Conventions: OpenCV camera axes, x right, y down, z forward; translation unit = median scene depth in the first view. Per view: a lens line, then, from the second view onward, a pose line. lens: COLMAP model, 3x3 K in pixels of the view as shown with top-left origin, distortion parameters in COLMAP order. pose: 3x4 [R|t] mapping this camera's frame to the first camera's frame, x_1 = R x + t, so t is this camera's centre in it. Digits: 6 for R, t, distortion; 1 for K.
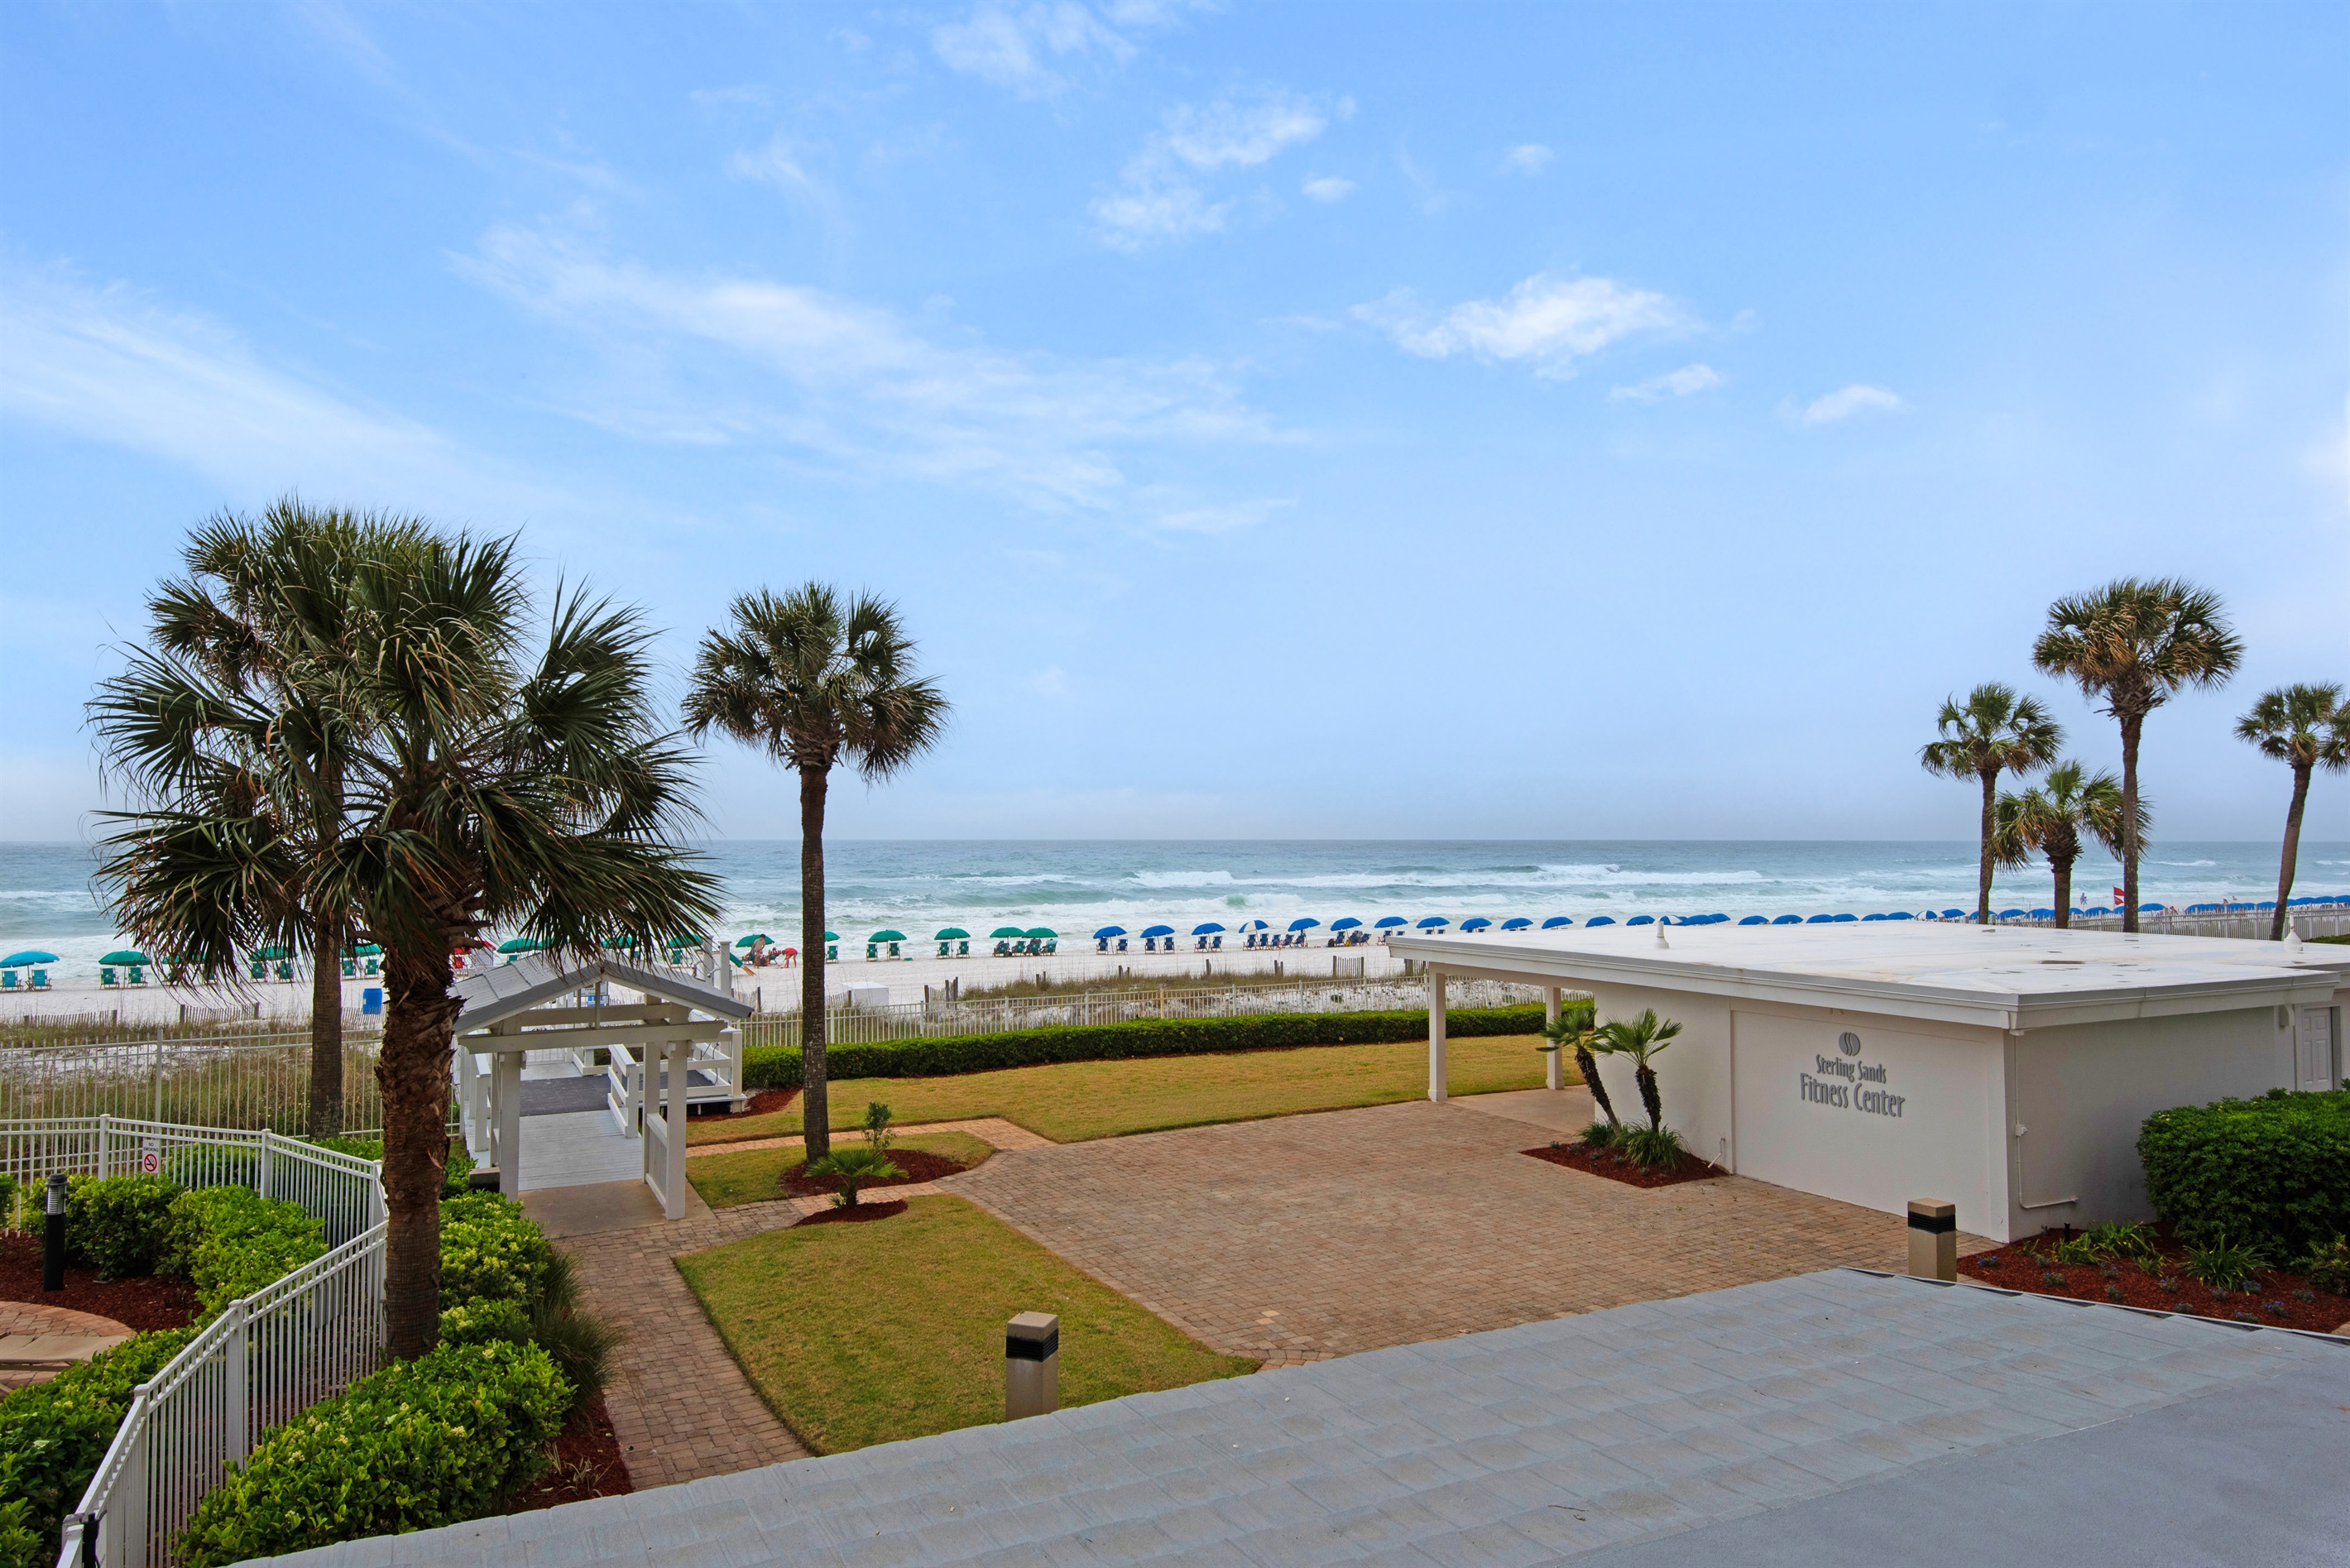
lens RADIAL K [[1495.3, 0, 1162.2], [0, 1495.3, 776.6], [0, 0, 1]] dist [0.026518, -0.008043]
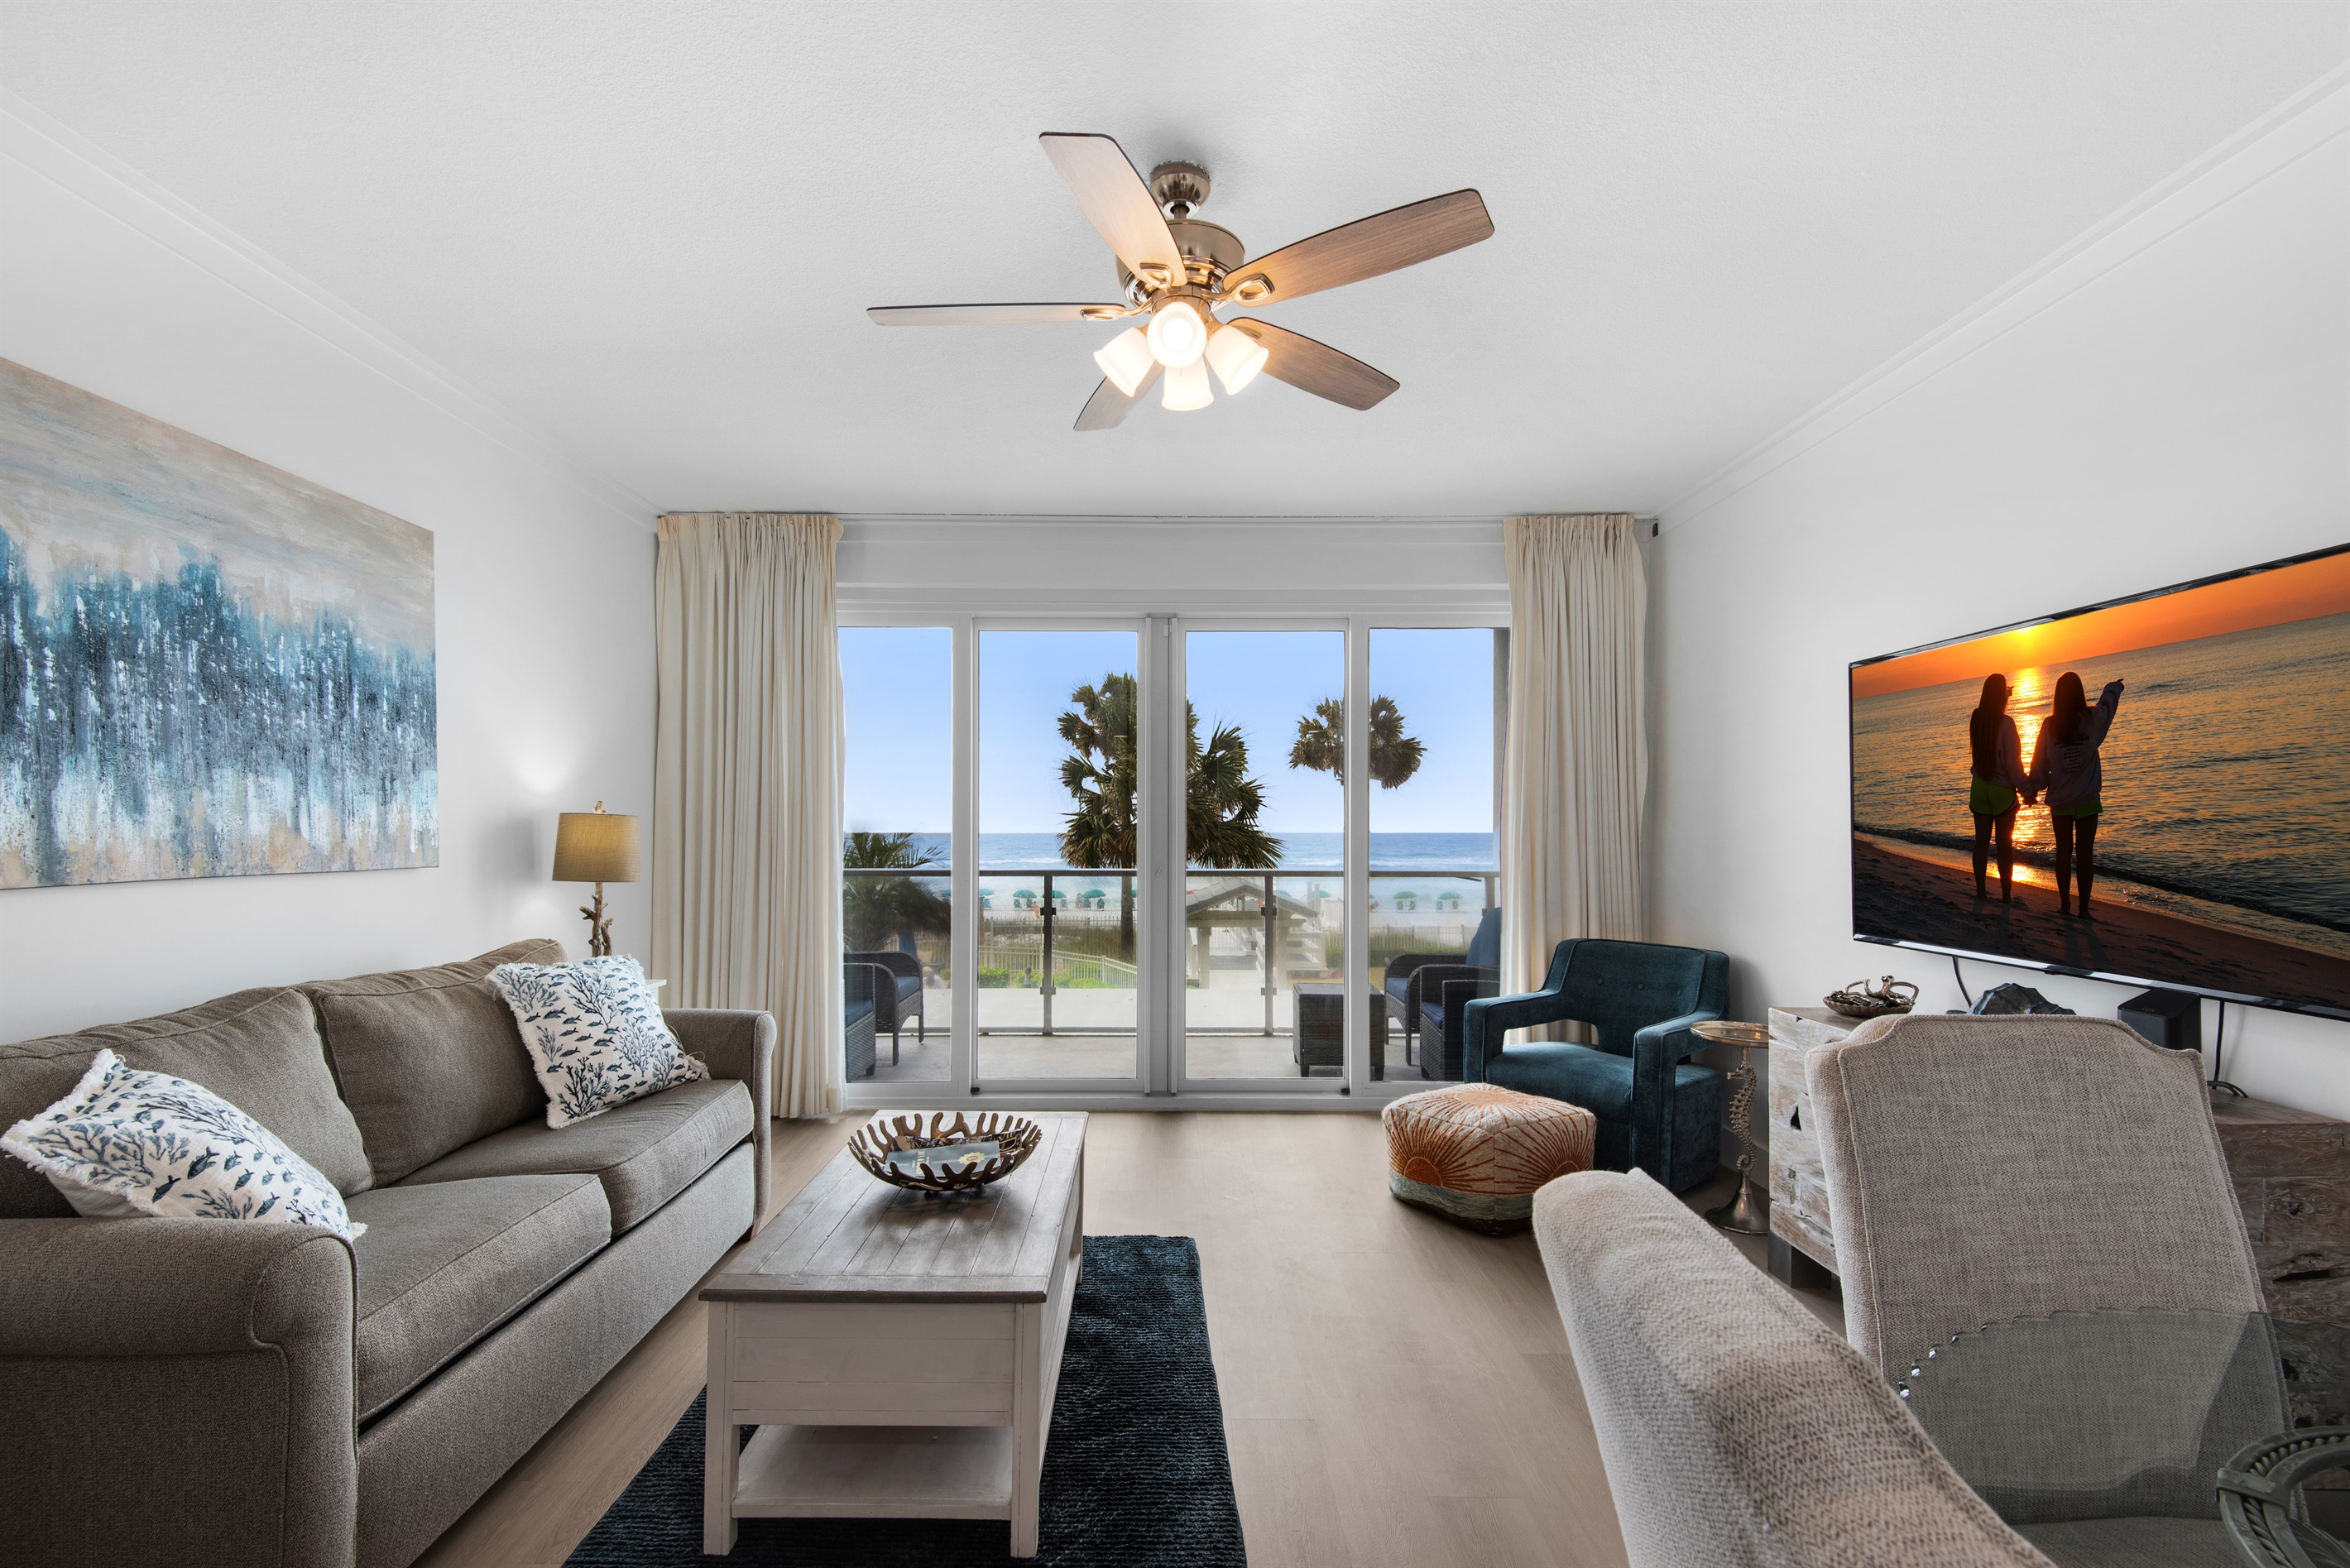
lens RADIAL K [[1087.1, 0, 1149.7], [0, 1087.1, 827.3], [0, 0, 1]] dist [0.017111, -0.004226]
pose [[0.889129, 0.001360, -0.457654, 0.178722], [0.015932, 0.999297, 0.033922, -0.006574], [0.457378, -0.037453, 0.888483, -0.348386]]
